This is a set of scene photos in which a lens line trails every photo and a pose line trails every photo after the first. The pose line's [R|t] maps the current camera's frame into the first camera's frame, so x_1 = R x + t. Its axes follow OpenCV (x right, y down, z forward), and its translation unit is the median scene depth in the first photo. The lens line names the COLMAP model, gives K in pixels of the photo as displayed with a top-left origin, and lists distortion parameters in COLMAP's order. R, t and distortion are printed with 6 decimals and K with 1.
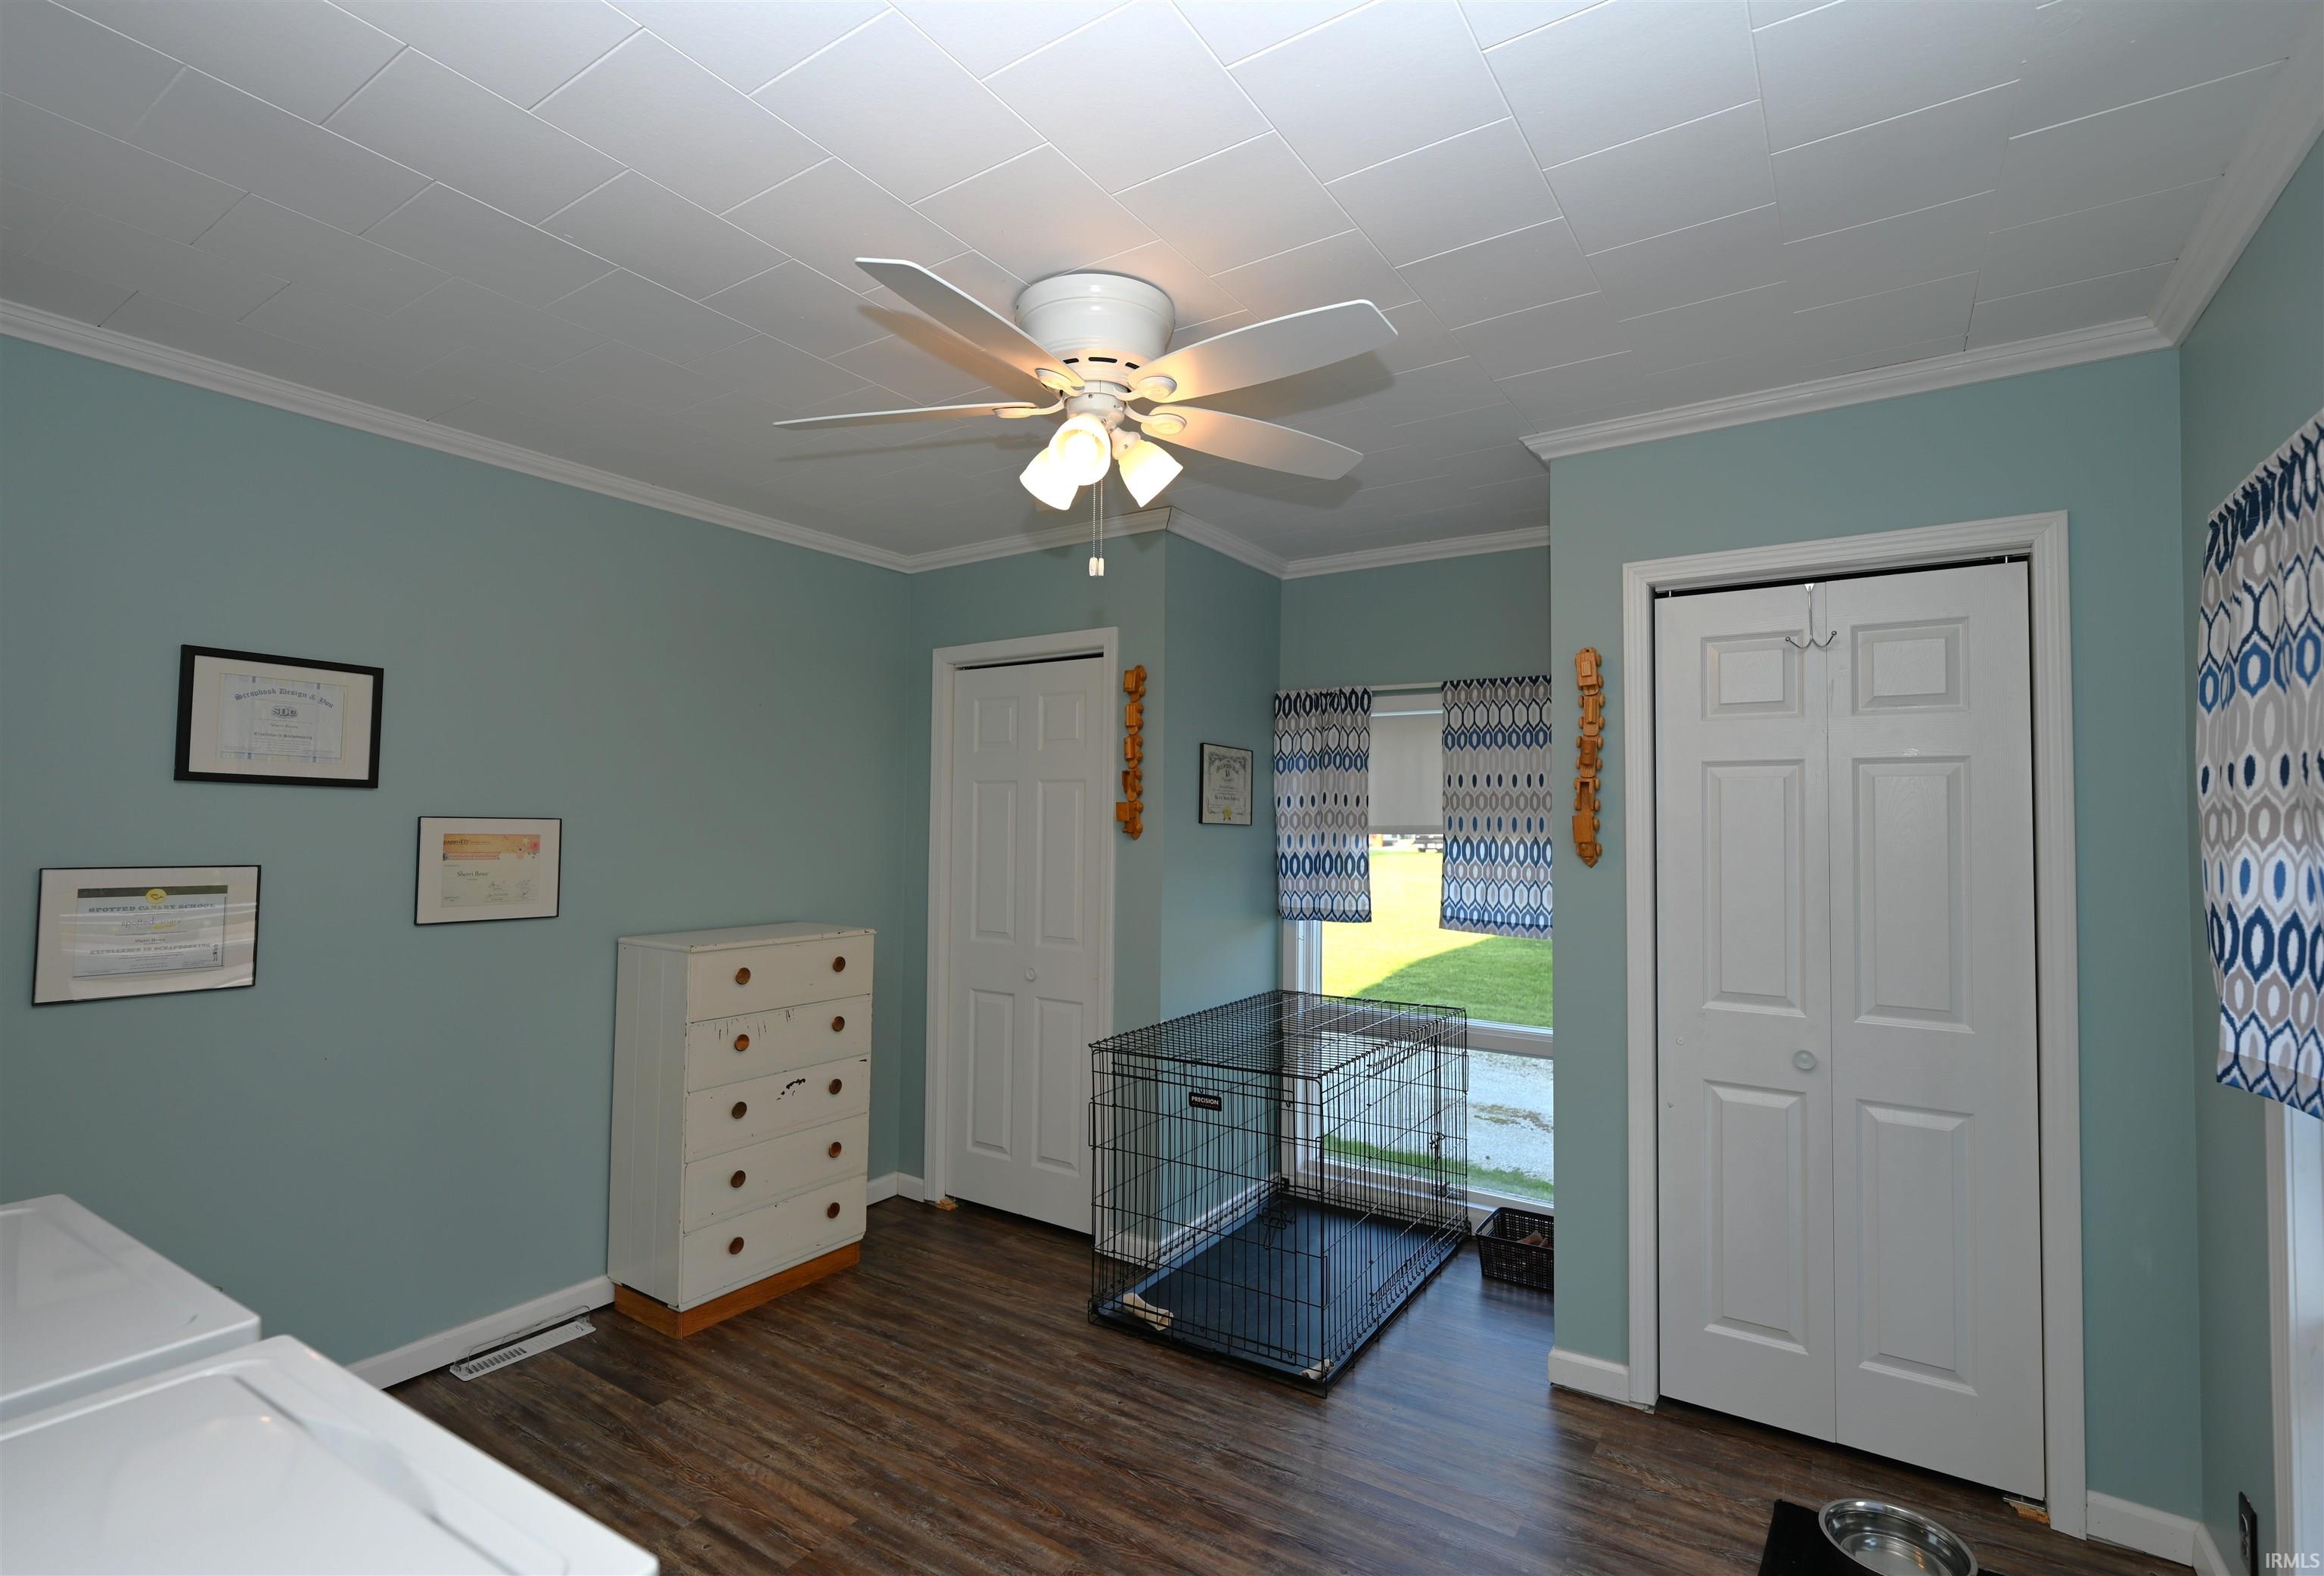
lens RADIAL K [[1051.2, 0, 1175.7], [0, 1051.2, 783.9], [0, 0, 1]] dist [-0.001000, -0.000142]
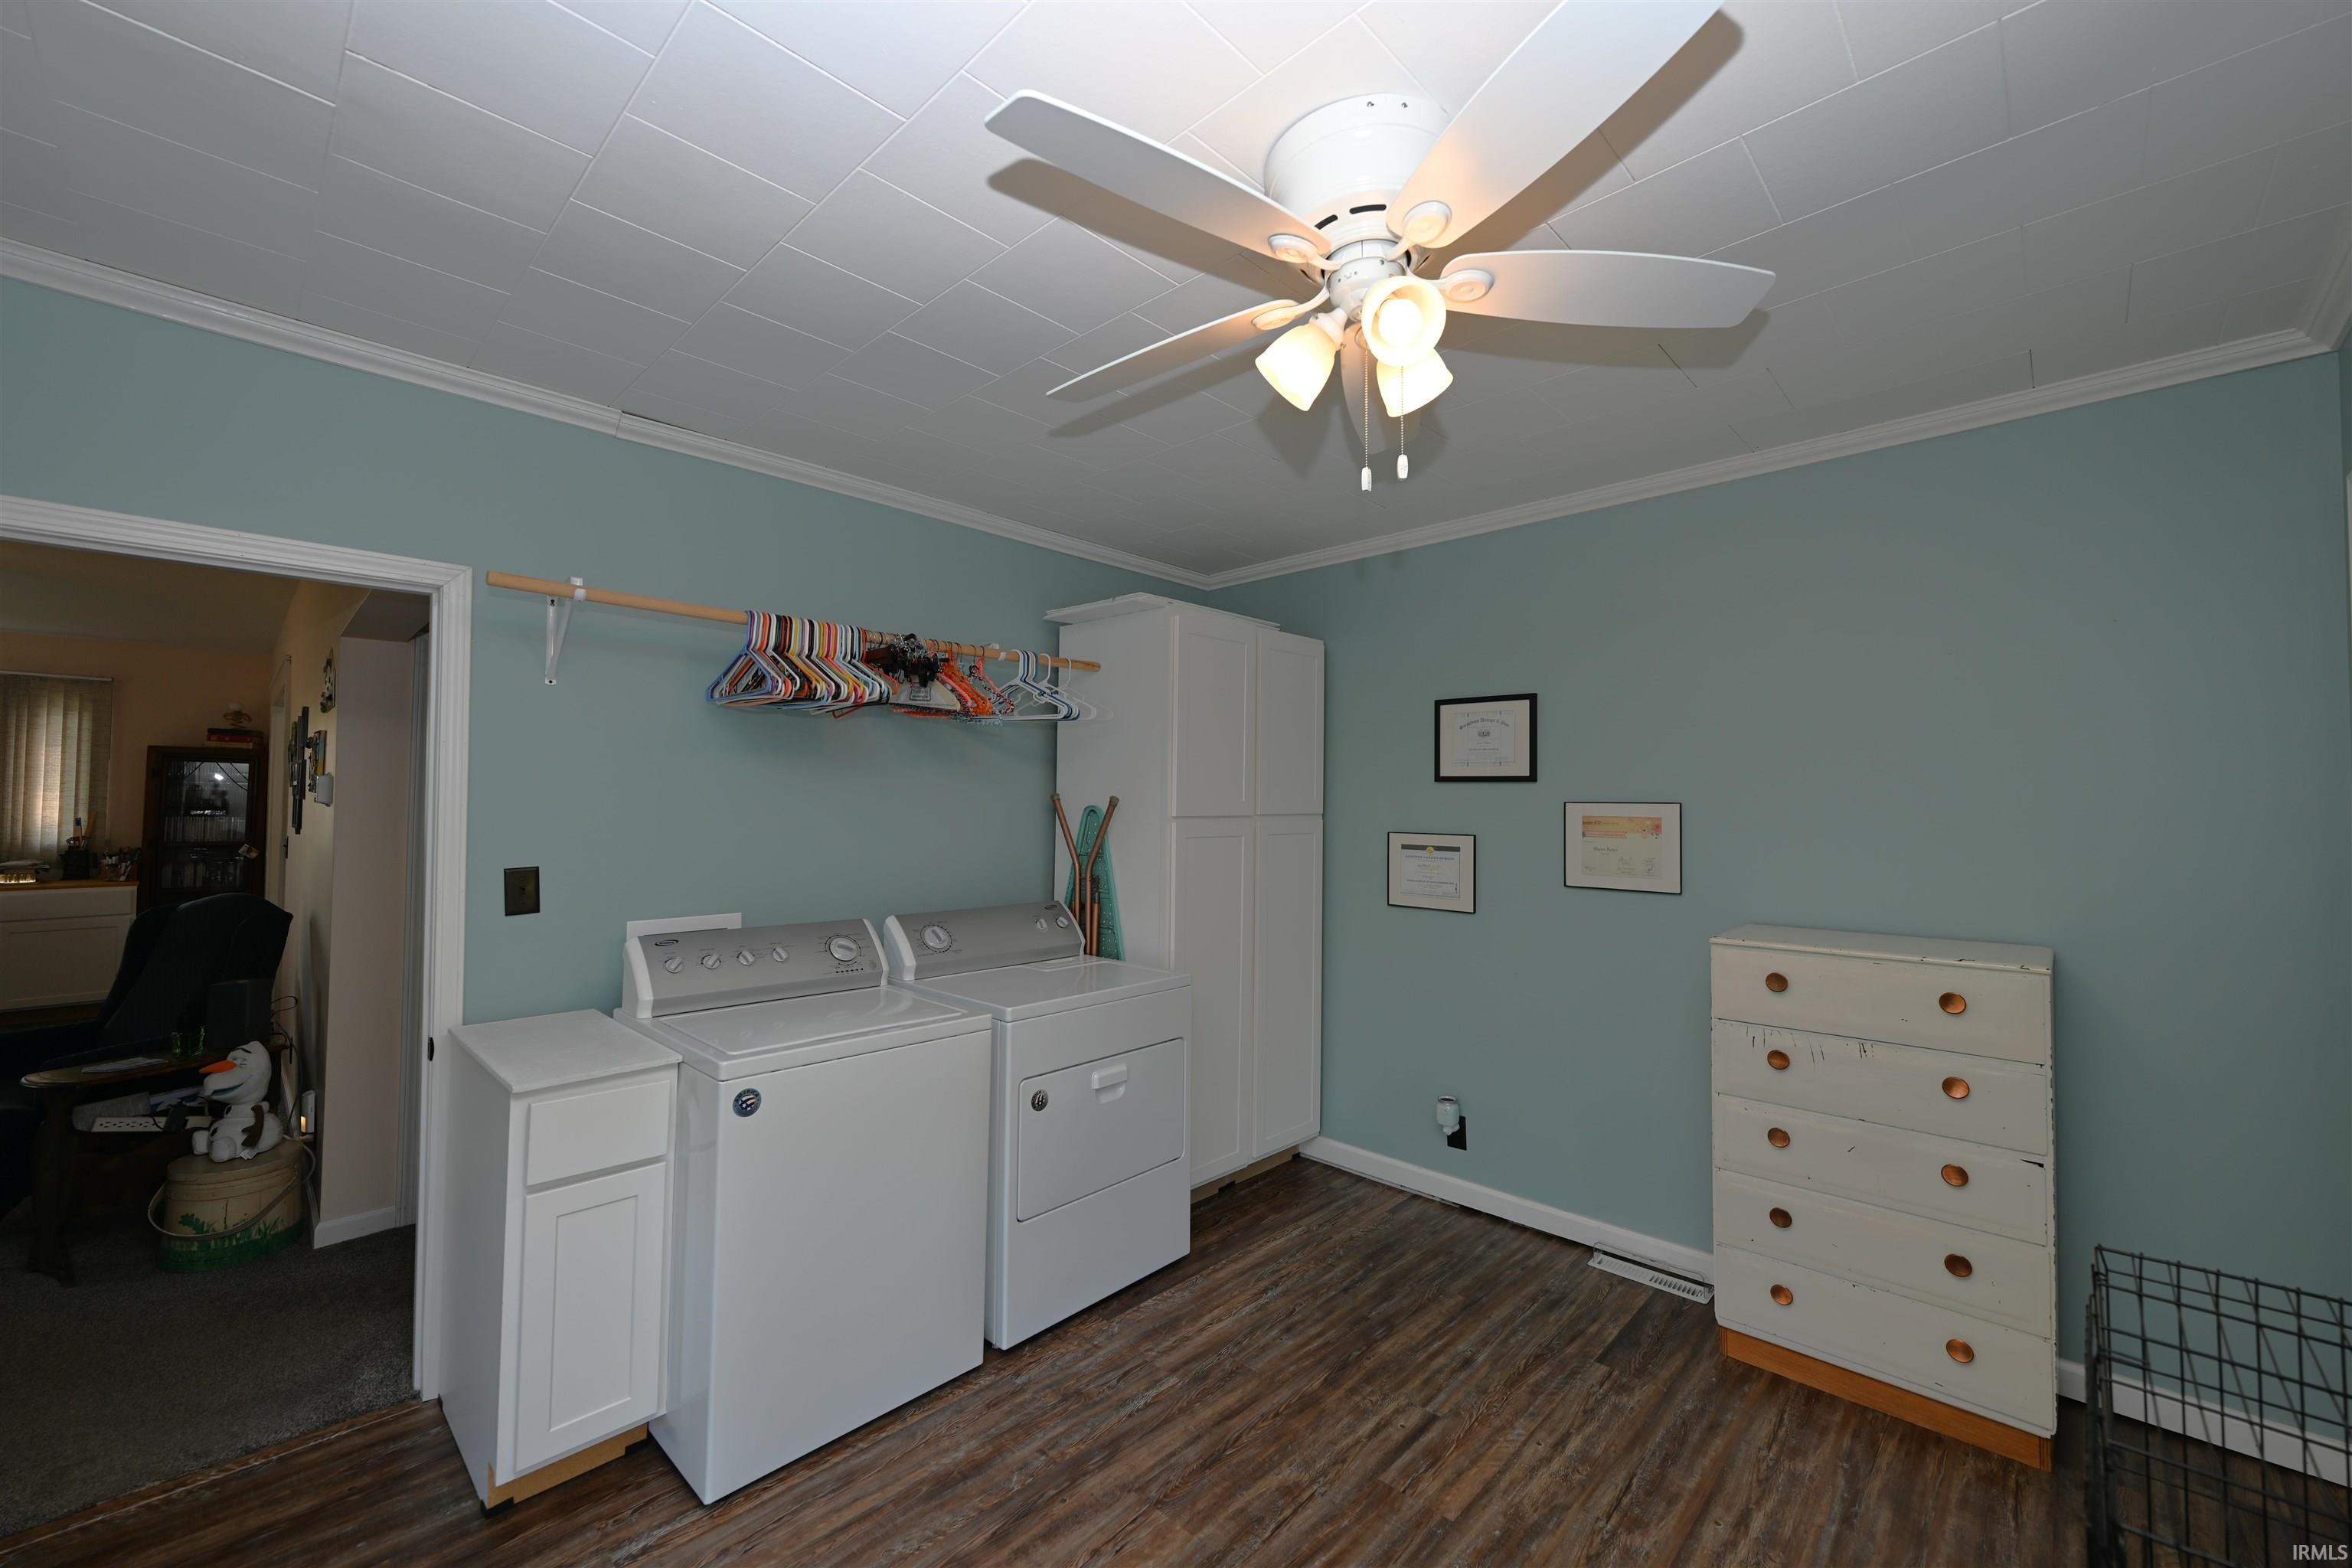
lens RADIAL K [[928.8, 0, 1191.6], [0, 928.8, 779.6], [0, 0, 1]] dist [-0.002739, 0.000164]
pose [[-0.178326, -0.041194, -0.983109, 0.473408], [0.030402, 0.998416, -0.047350, 0.042502], [0.983502, -0.038332, -0.176792, 0.737788]]
